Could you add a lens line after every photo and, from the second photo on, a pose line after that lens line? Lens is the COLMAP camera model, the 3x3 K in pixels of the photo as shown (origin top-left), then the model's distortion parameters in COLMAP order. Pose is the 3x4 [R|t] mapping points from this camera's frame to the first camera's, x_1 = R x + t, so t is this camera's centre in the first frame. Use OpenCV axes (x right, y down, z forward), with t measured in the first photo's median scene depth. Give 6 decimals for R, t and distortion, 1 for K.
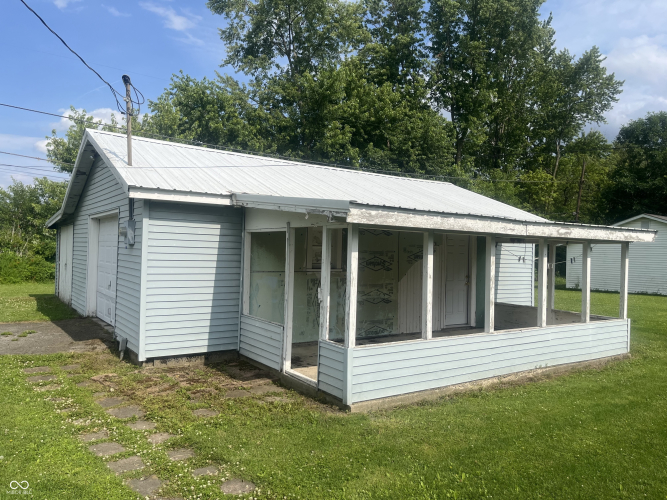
lens RADIAL K [[508.9, 0, 335.7], [0, 508.9, 250.1], [0, 0, 1]] dist [0.033995, -0.043591]
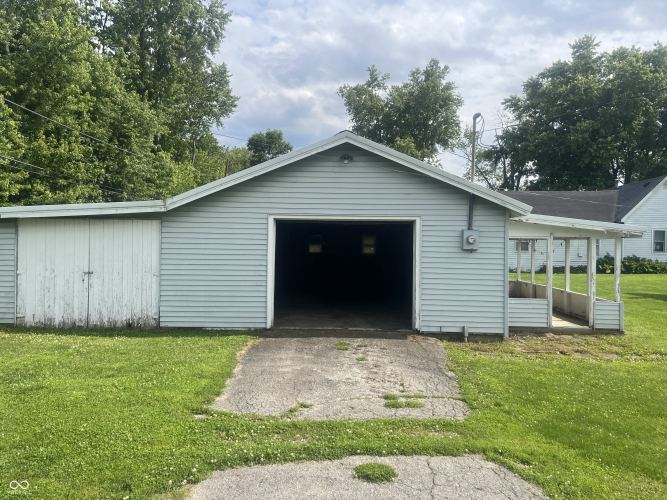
lens RADIAL K [[508.9, 0, 328.9], [0, 508.9, 246.4], [0, 0, 1]] dist [0.033995, -0.043591]
pose [[0.587649, -0.021727, 0.808824, -0.339209], [-0.002635, 0.999583, 0.028766, -0.011000], [-0.809112, -0.019035, 0.587347, 0.117666]]
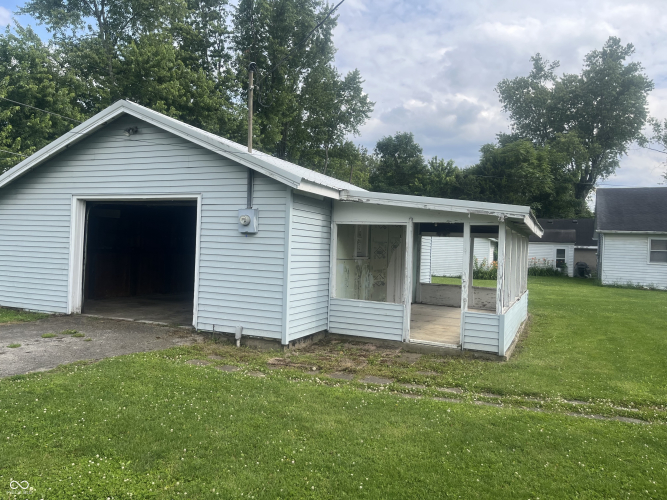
lens RADIAL K [[508.9, 0, 334.2], [0, 508.9, 254.9], [0, 0, 1]] dist [0.033995, -0.043591]
pose [[0.852633, 0.001788, 0.522506, -0.166137], [-0.017835, 0.999511, 0.025683, 0.000924], [-0.522205, -0.031217, 0.852248, 0.012587]]
